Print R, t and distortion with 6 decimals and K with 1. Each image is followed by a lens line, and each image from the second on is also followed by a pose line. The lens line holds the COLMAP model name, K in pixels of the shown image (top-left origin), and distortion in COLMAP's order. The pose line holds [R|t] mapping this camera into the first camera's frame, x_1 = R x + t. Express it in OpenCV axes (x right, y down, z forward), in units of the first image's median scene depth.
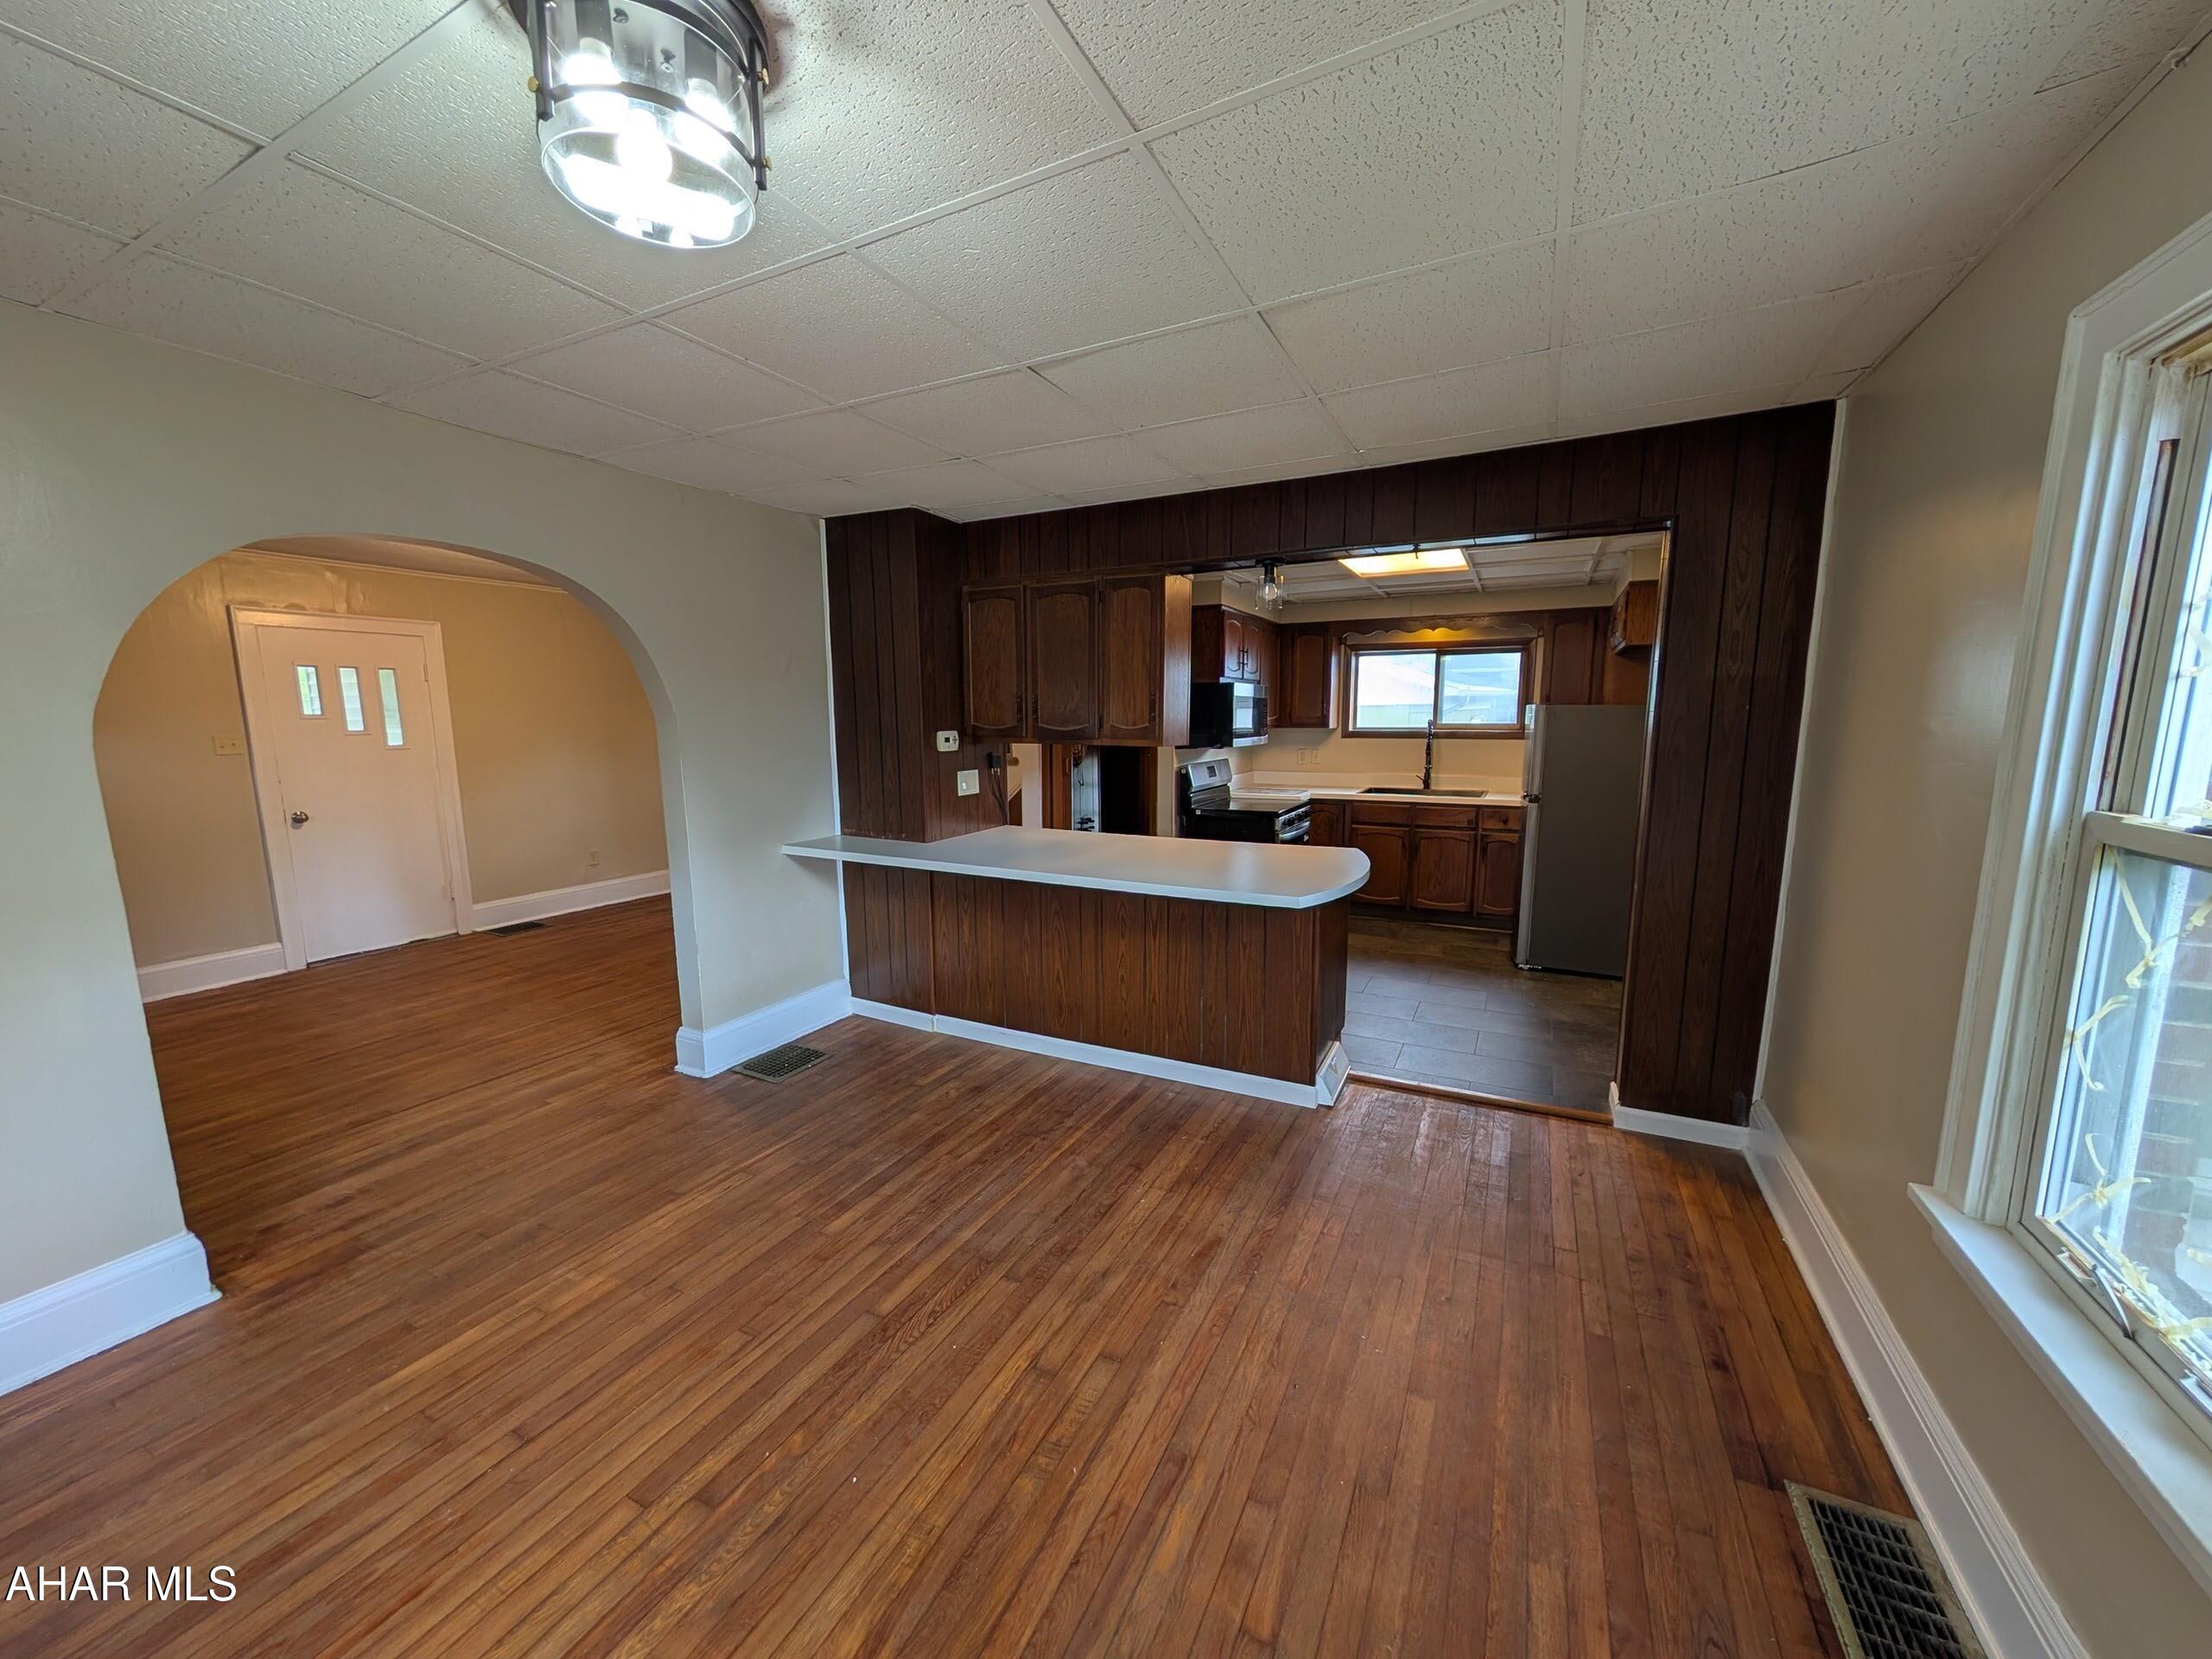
lens RADIAL K [[831.8, 0, 1110.6], [0, 831.8, 838.1], [0, 0, 1]] dist [0.001229, 0.000300]
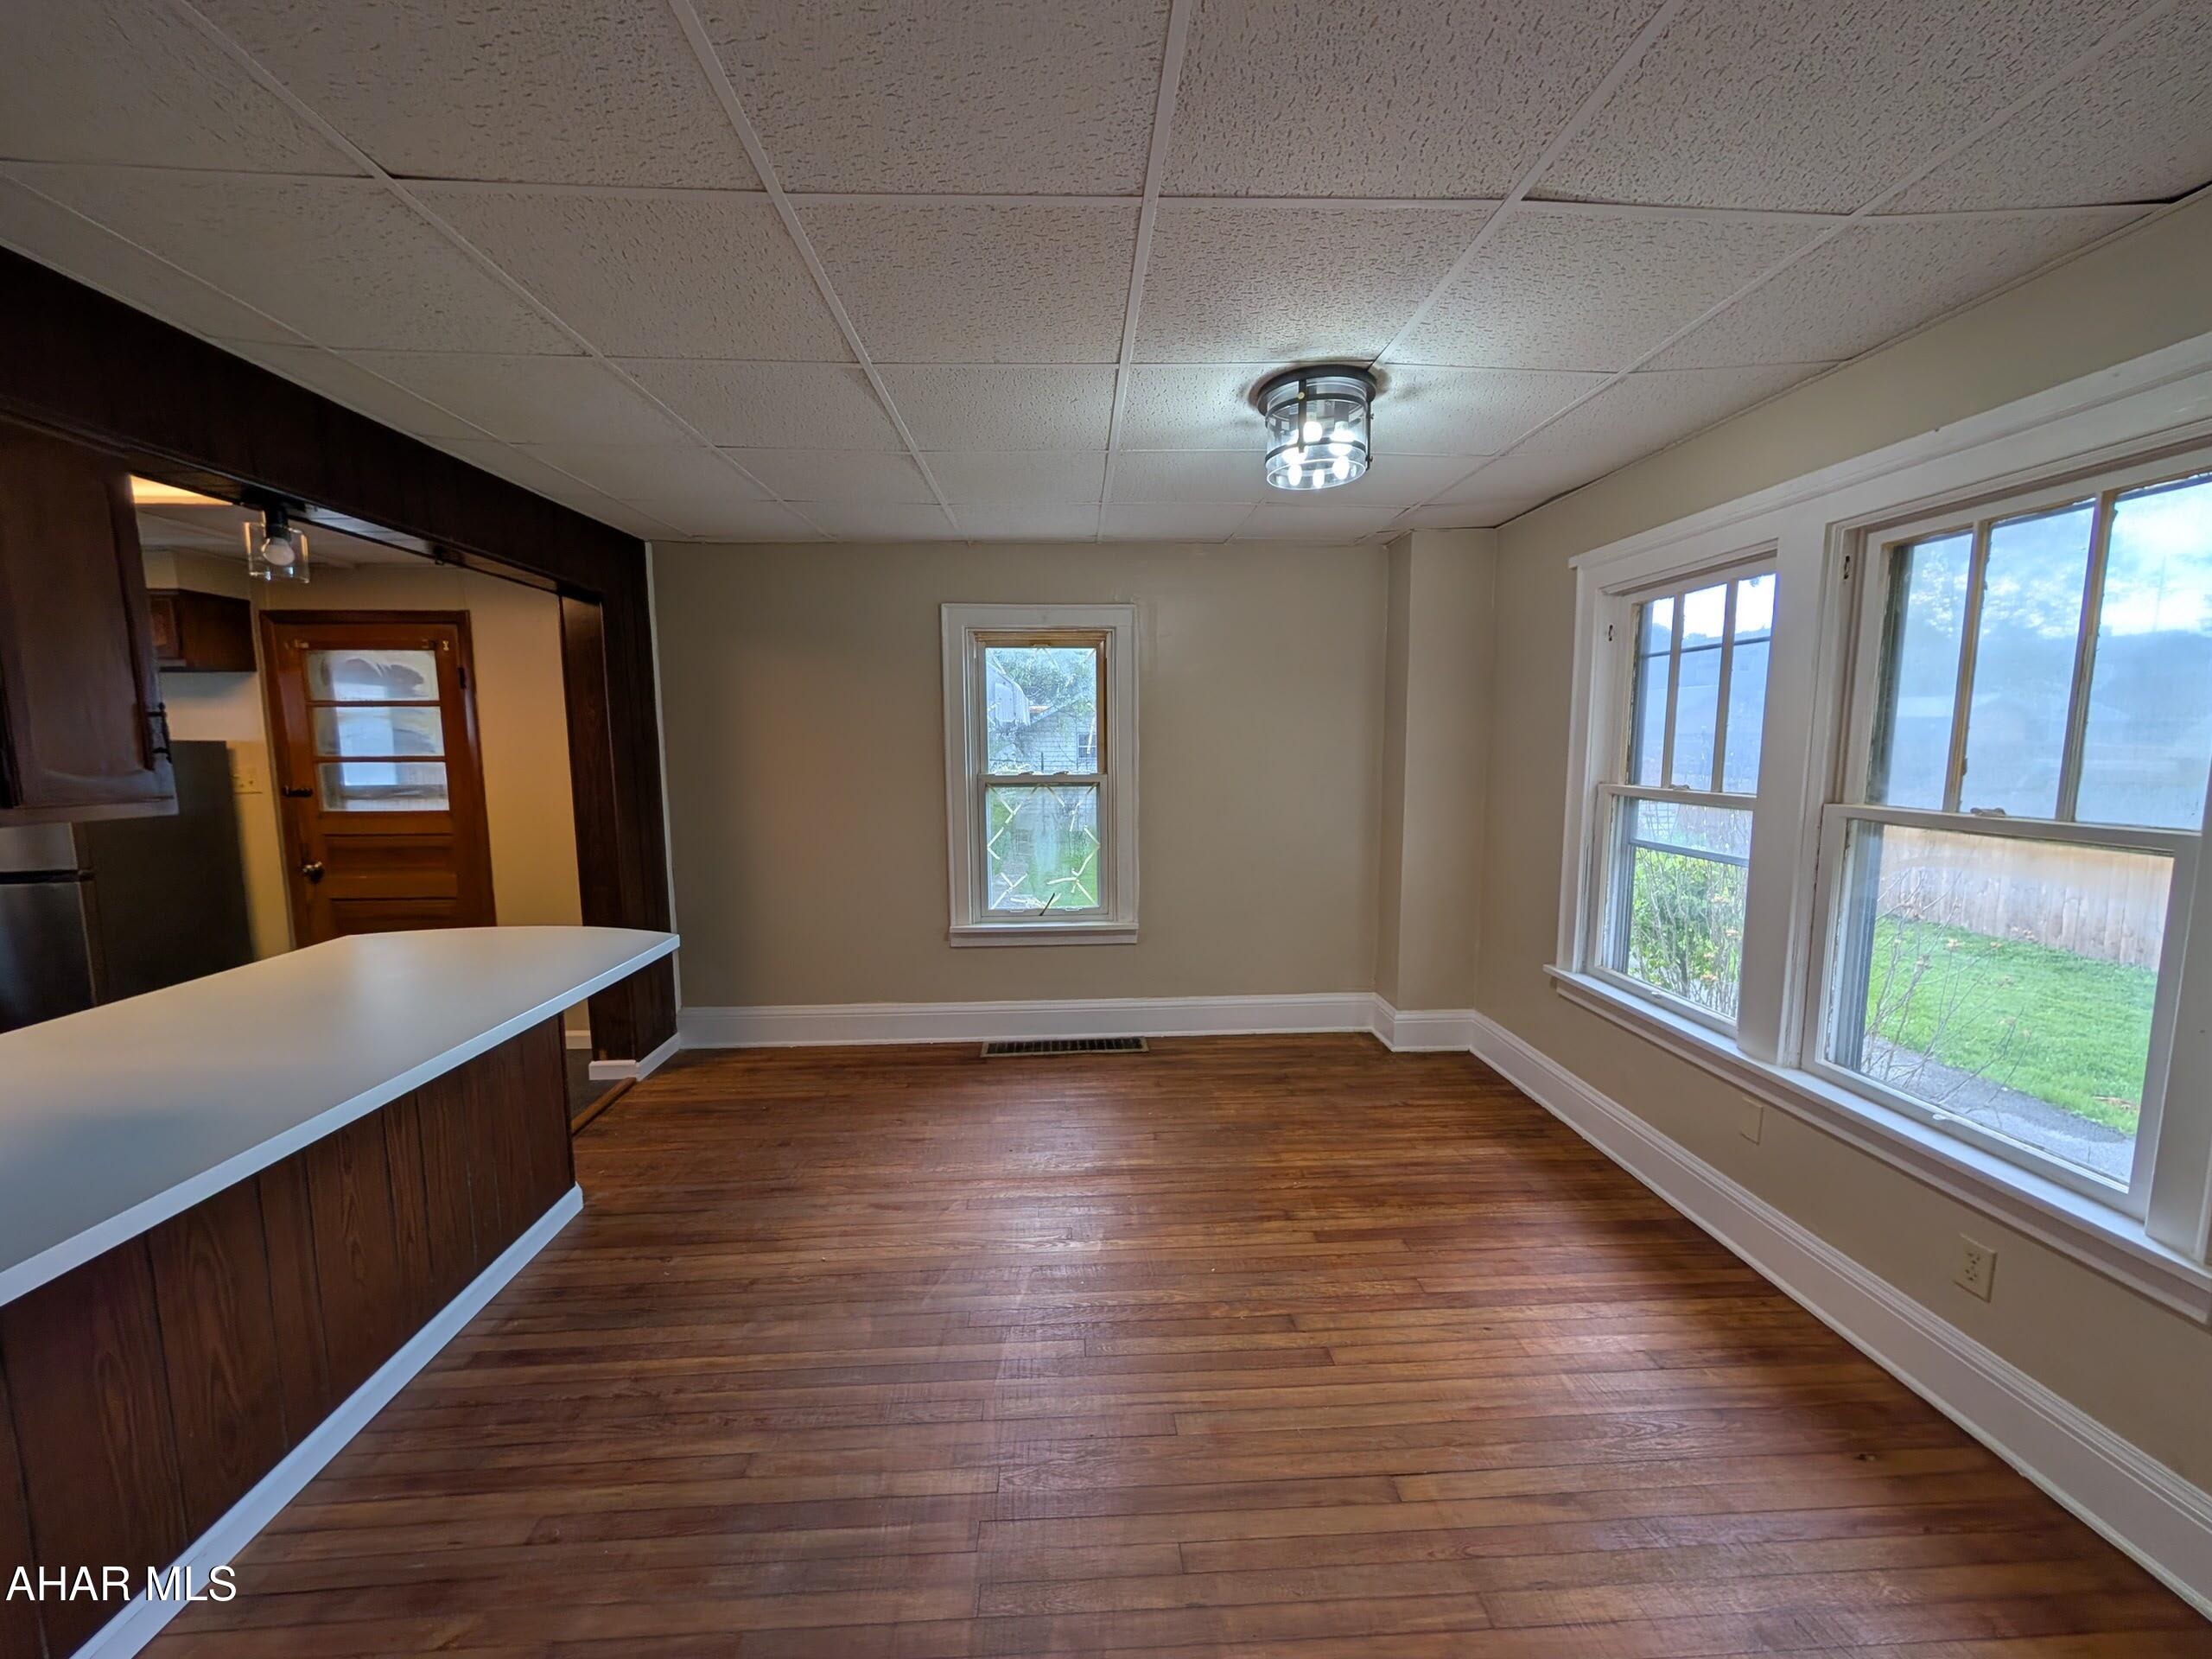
lens RADIAL K [[831.8, 0, 1100.1], [0, 831.8, 839.2], [0, 0, 1]] dist [0.001229, 0.000300]
pose [[-0.493420, -0.091519, 0.864963, -0.465965], [0.138440, 0.973508, 0.181977, -0.078700], [-0.858703, 0.209536, -0.467679, 0.567783]]
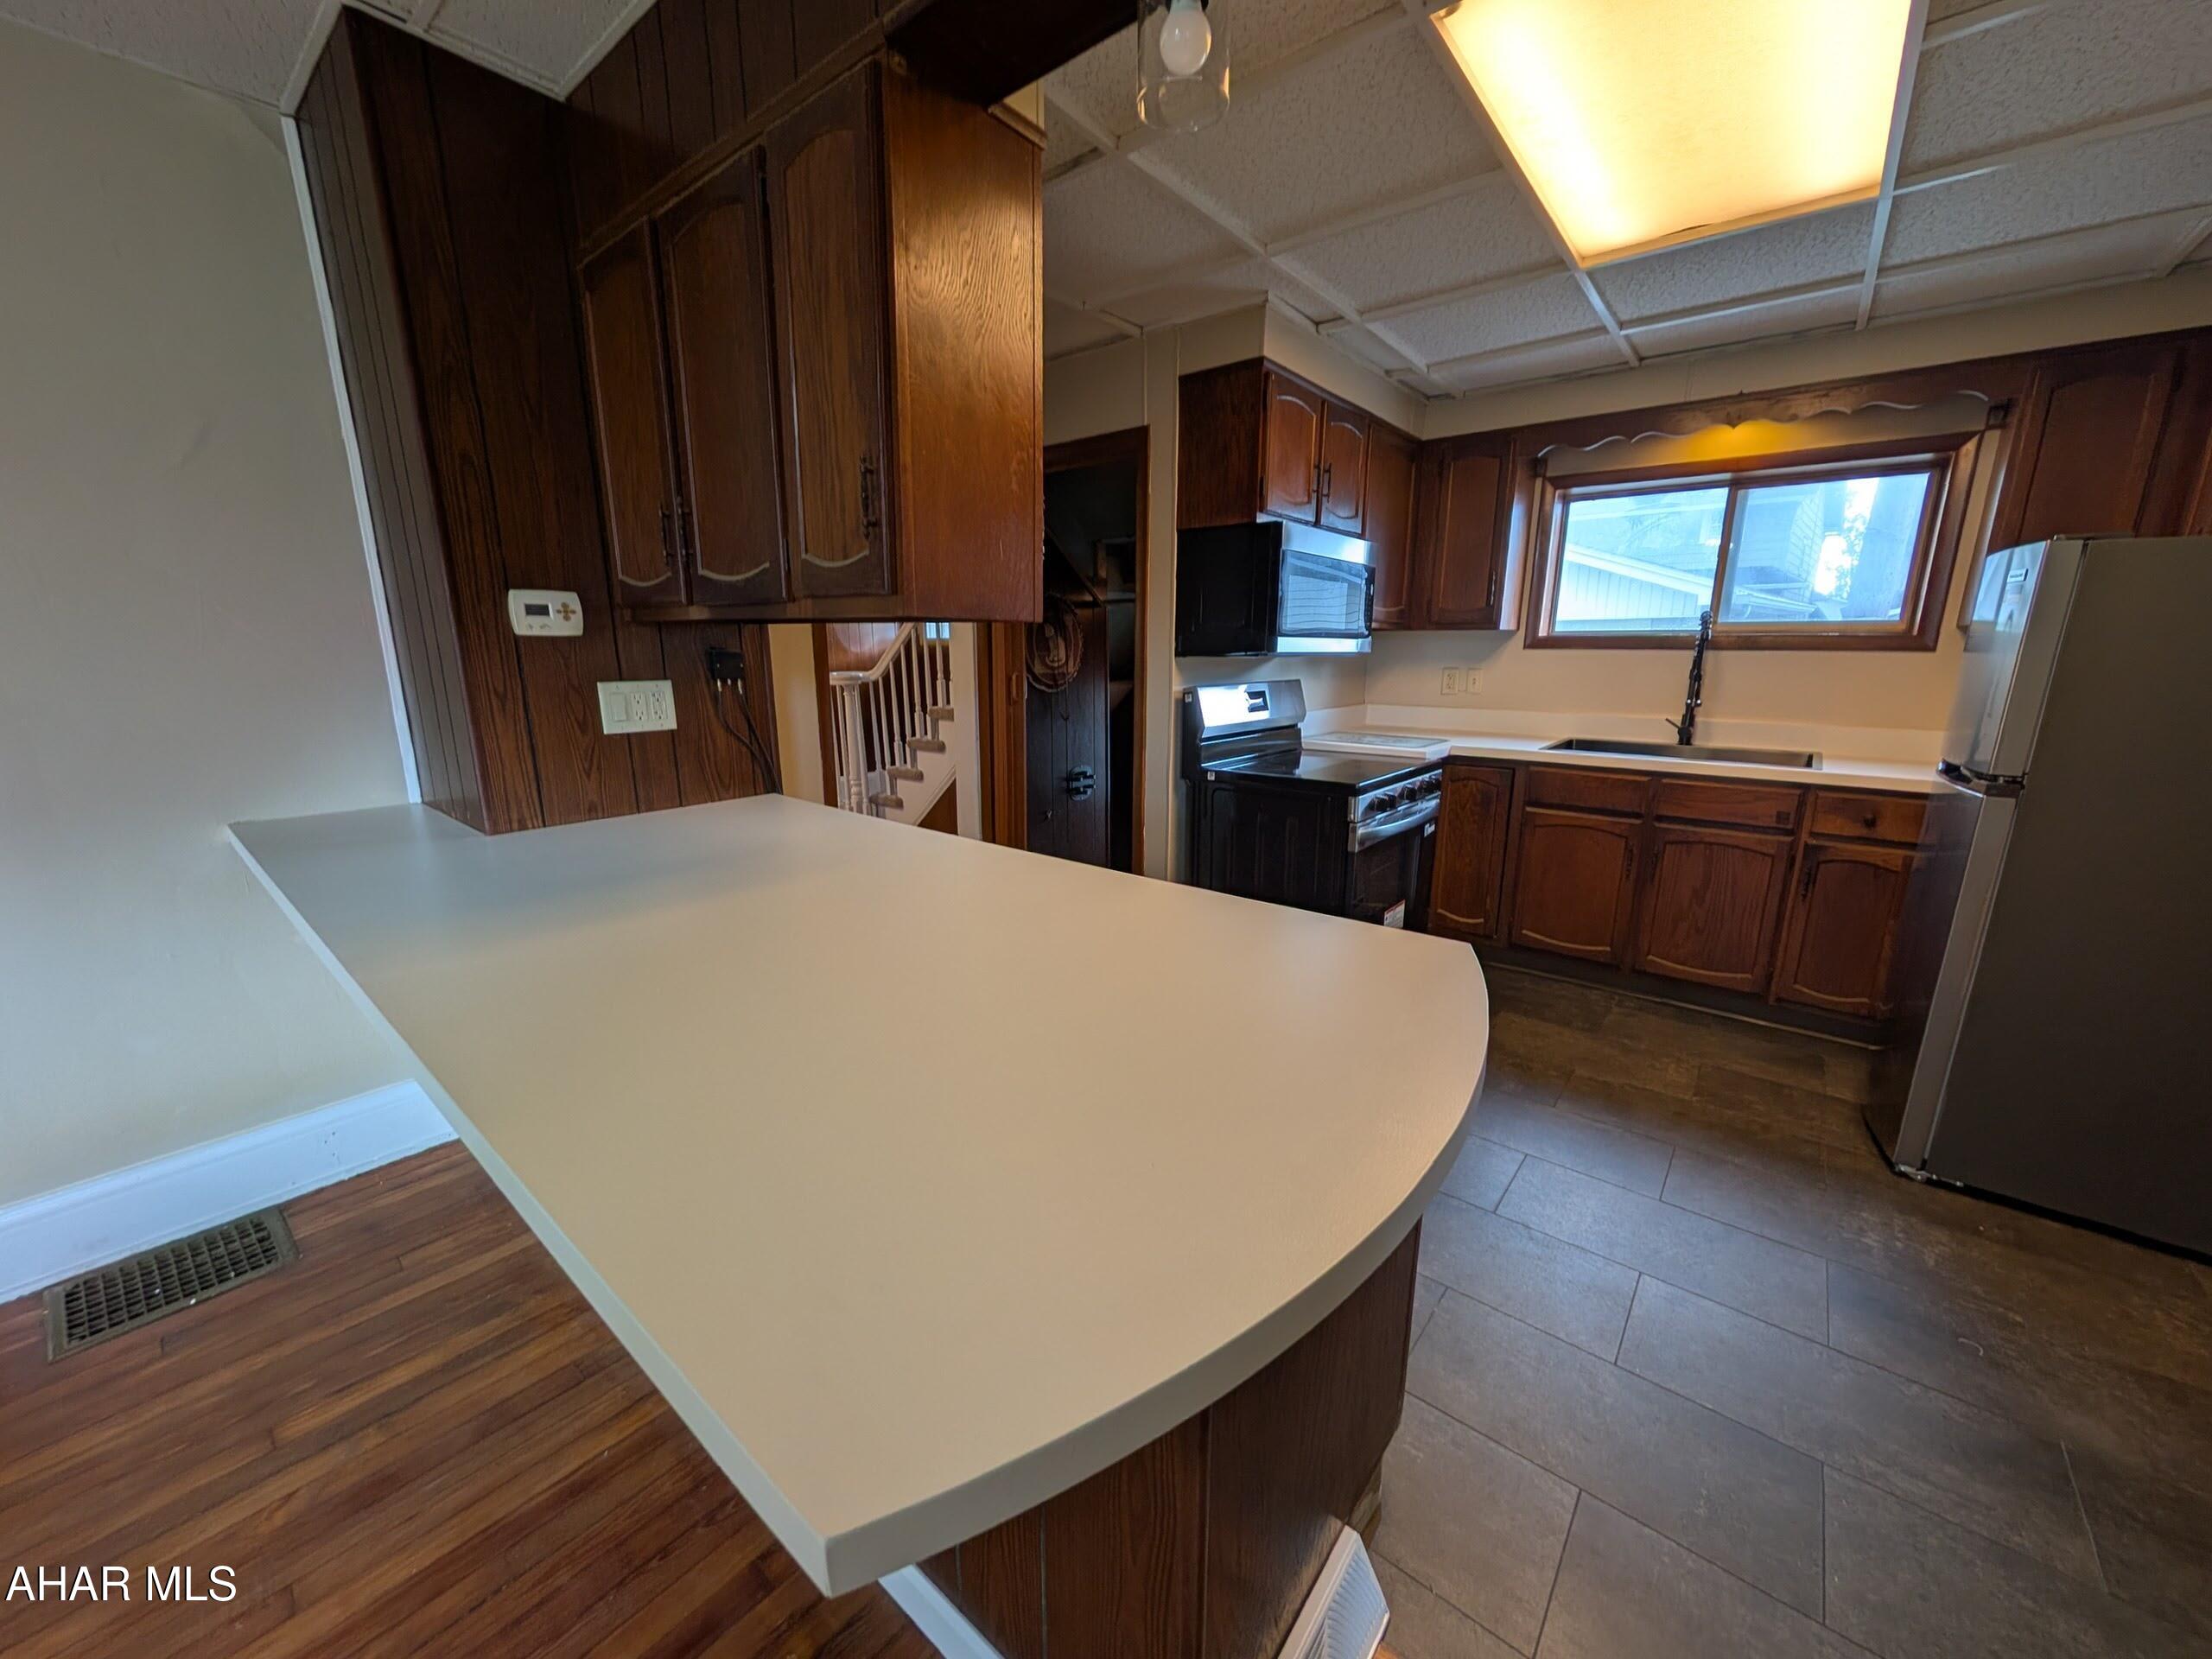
lens RADIAL K [[831.8, 0, 1108.4], [0, 831.8, 831.7], [0, 0, 1]] dist [0.001229, 0.000300]
pose [[0.975402, 0.057713, -0.212744, 0.170673], [-0.041811, 0.996037, 0.078505, -0.037660], [0.216431, -0.067679, 0.973949, 0.498158]]
